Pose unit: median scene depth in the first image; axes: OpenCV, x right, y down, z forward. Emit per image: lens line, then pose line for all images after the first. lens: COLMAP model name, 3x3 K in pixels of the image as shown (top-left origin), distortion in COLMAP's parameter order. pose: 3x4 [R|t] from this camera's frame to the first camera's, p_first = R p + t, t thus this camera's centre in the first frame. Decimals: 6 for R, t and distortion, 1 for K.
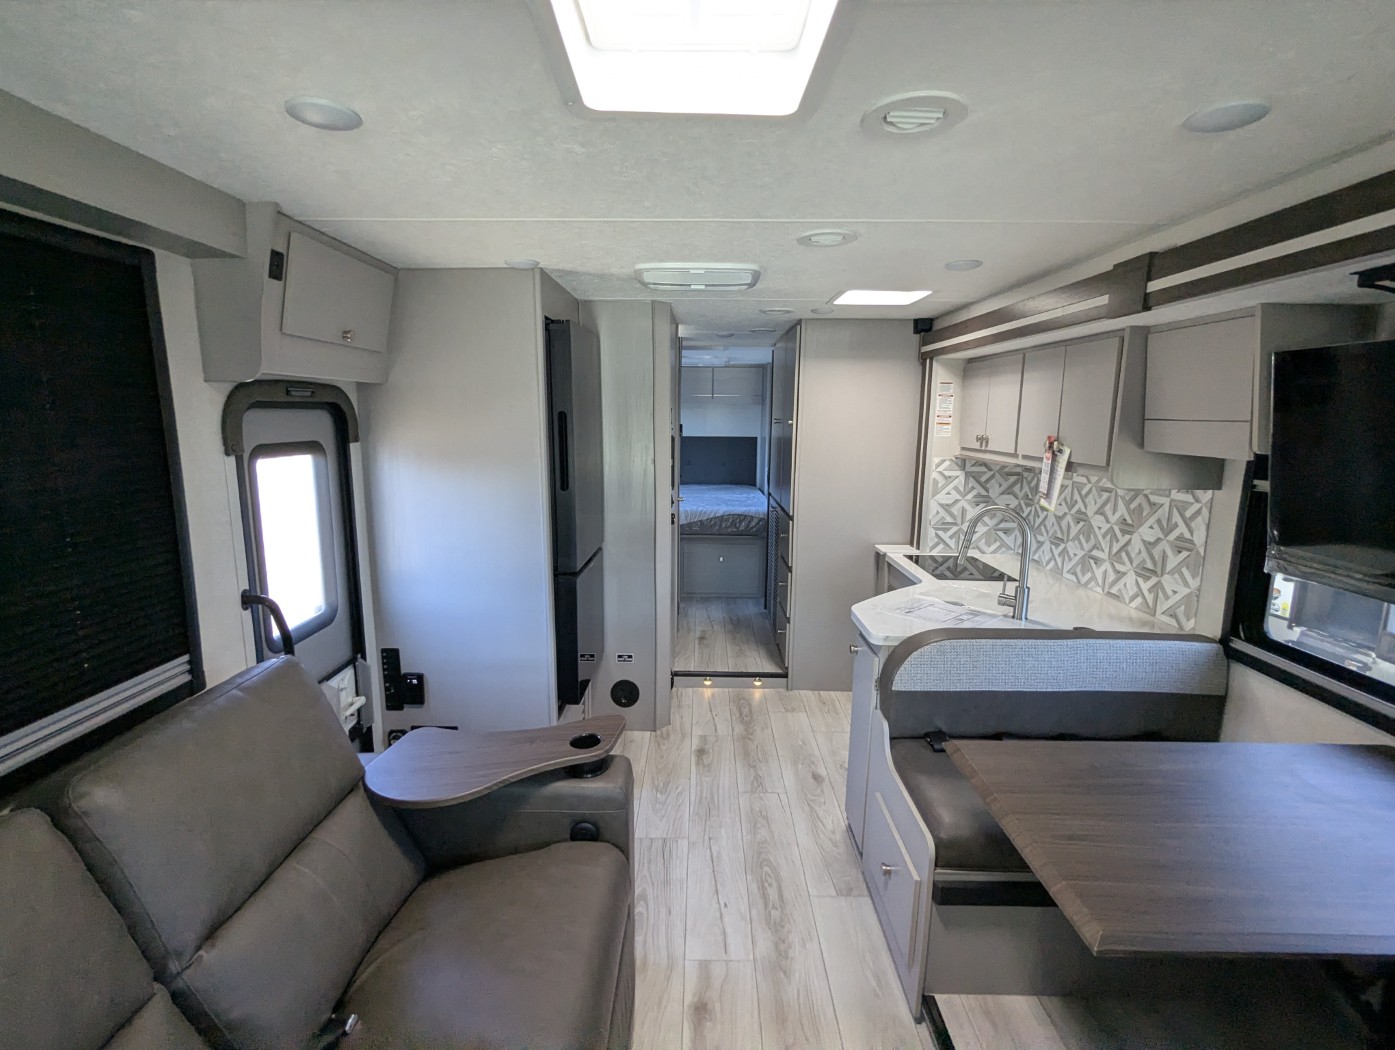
lens RADIAL K [[663.6, 0, 697.5], [0, 663.6, 526.9], [0, 0, 1]] dist [-0.003077, 0.002185]
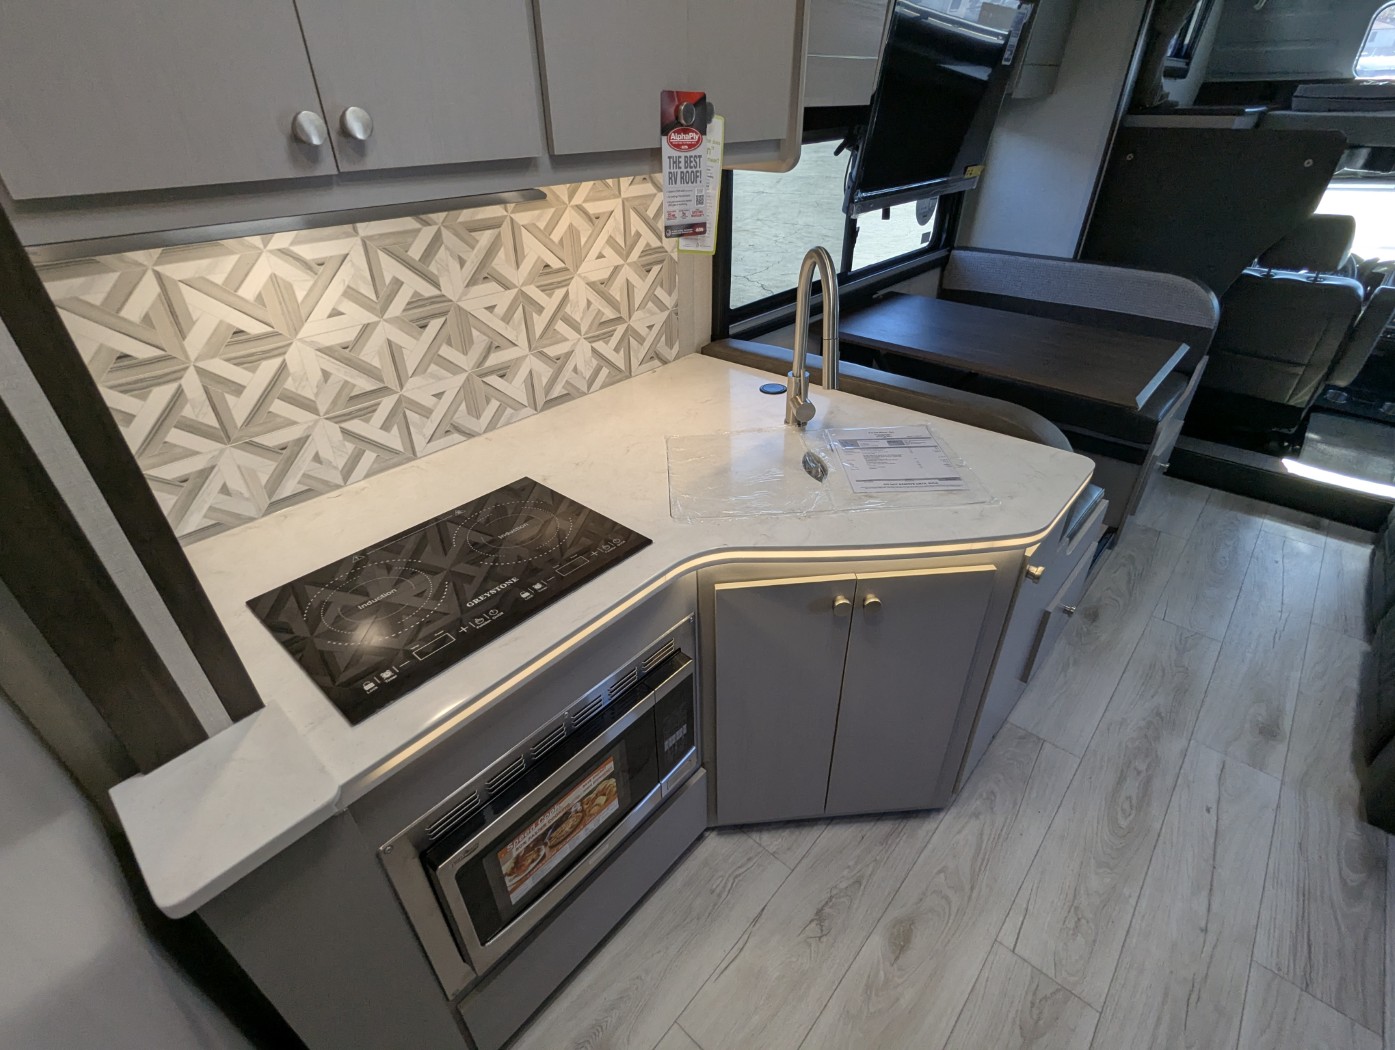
lens RADIAL K [[663.6, 0, 694.1], [0, 663.6, 526.9], [0, 0, 1]] dist [-0.003077, 0.002185]
pose [[-0.750897, -0.364043, 0.551023, 0.144074], [0.113318, 0.750957, 0.650556, -0.184824], [-0.650625, 0.550941, -0.522638, 1.246393]]
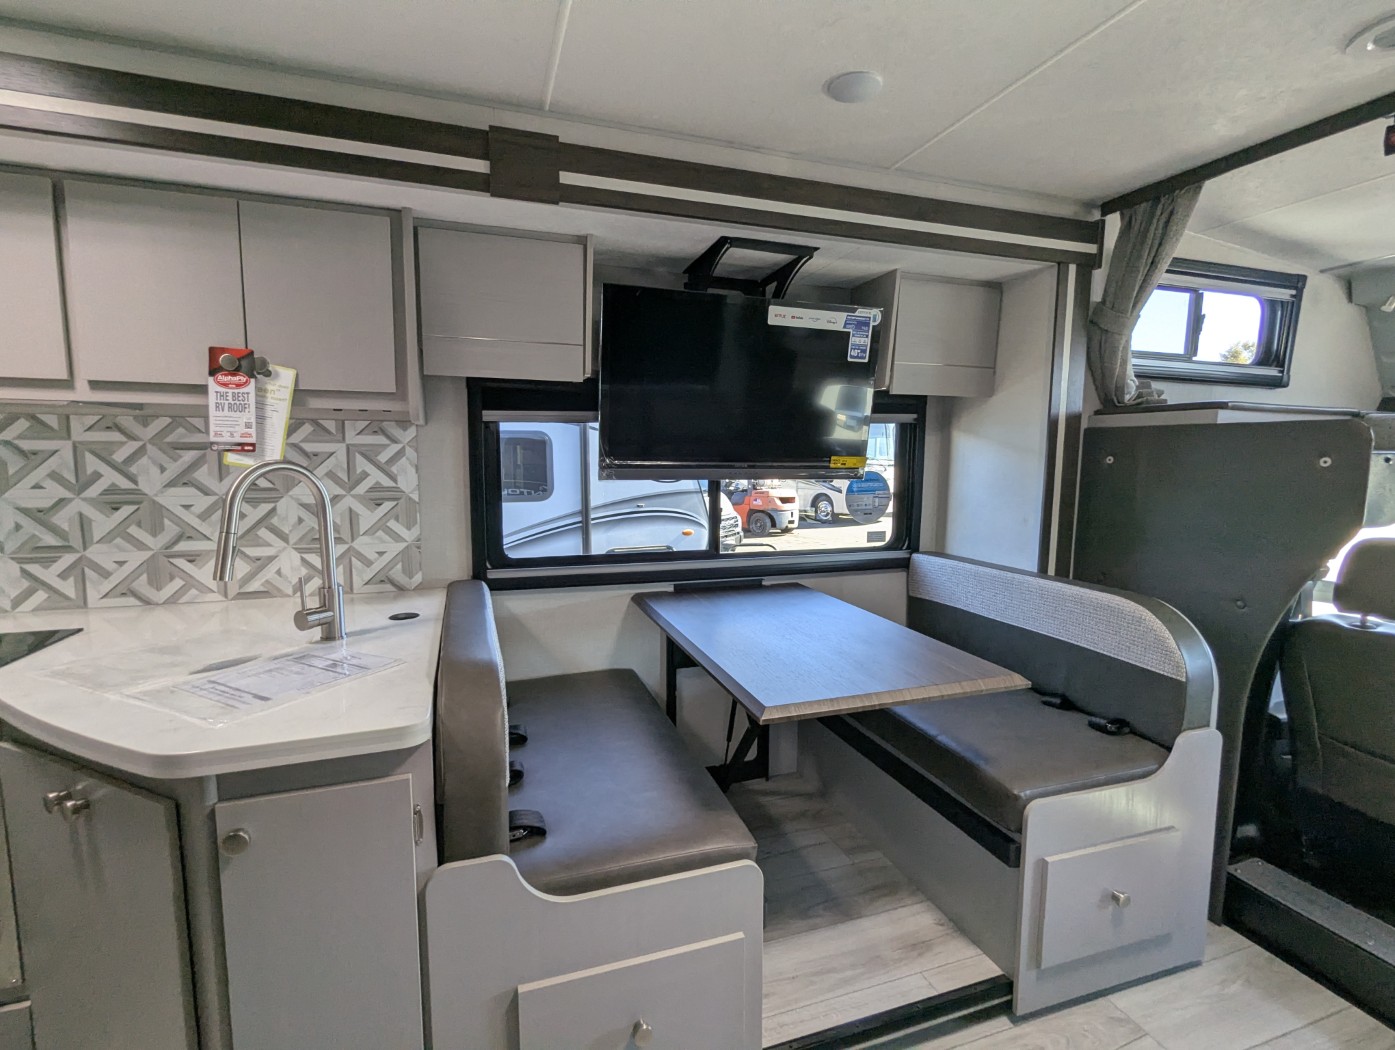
lens RADIAL K [[663.6, 0, 699.0], [0, 663.6, 525.0], [0, 0, 1]] dist [-0.003077, 0.002185]
pose [[-0.330307, -0.116583, 0.936646, -0.168691], [0.146624, 0.973959, 0.172934, -0.019138], [-0.932415, 0.194456, -0.304611, 0.726606]]
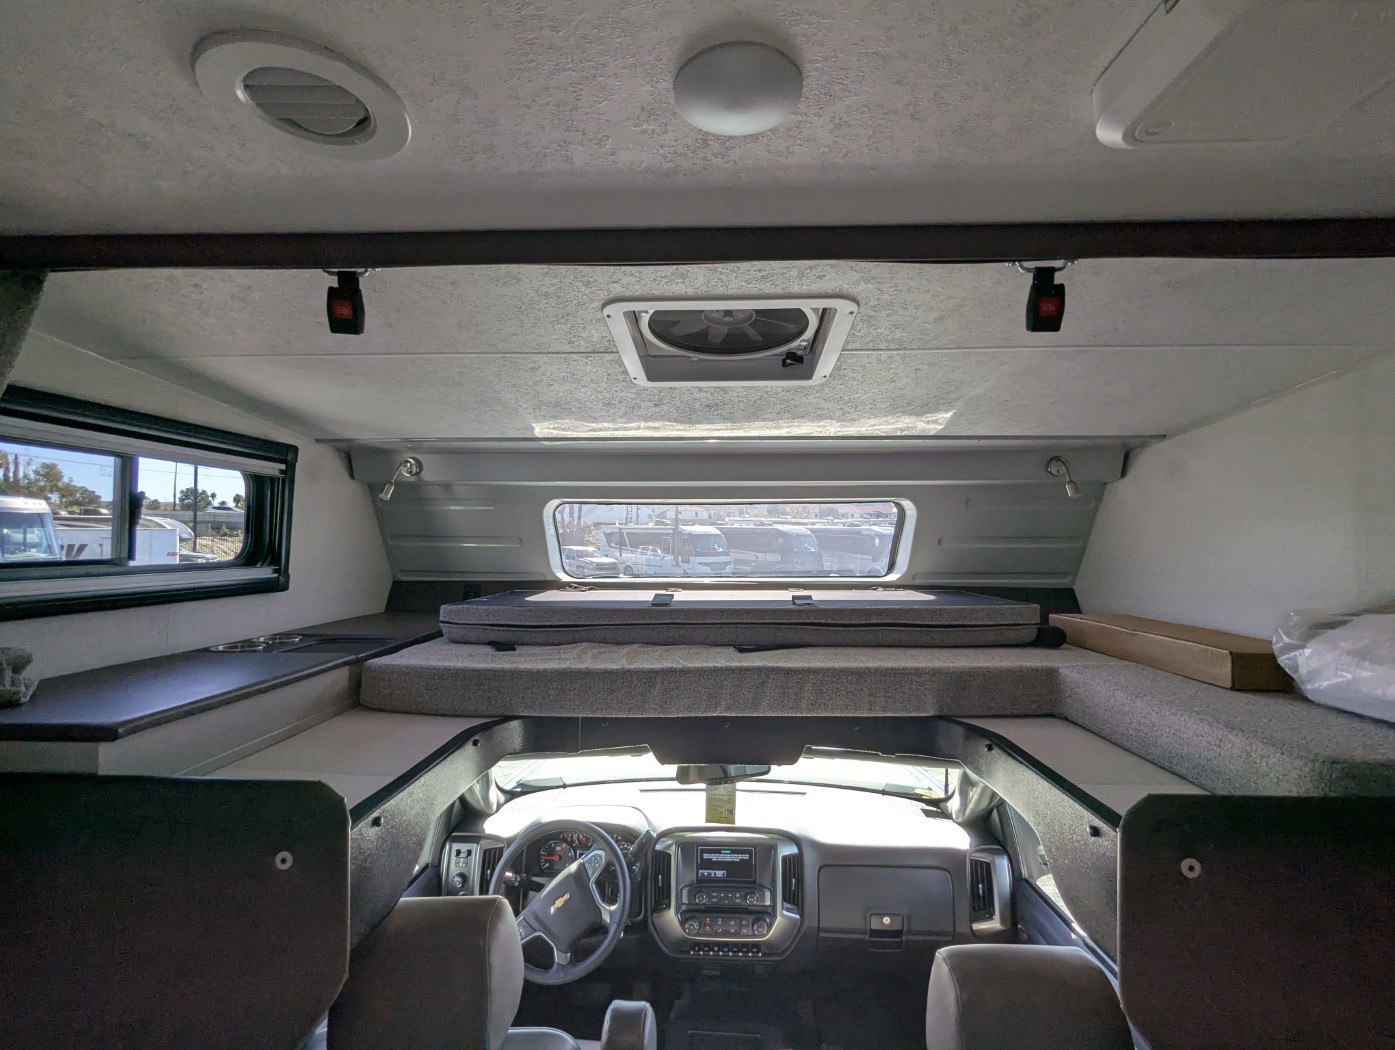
lens RADIAL K [[663.6, 0, 686.8], [0, 663.6, 530.3], [0, 0, 1]] dist [-0.003077, 0.002185]
pose [[-0.998691, -0.012315, 0.049638, -0.006068], [-0.004422, 0.987734, 0.156081, -0.091485], [-0.050951, 0.155658, -0.986496, 0.312083]]
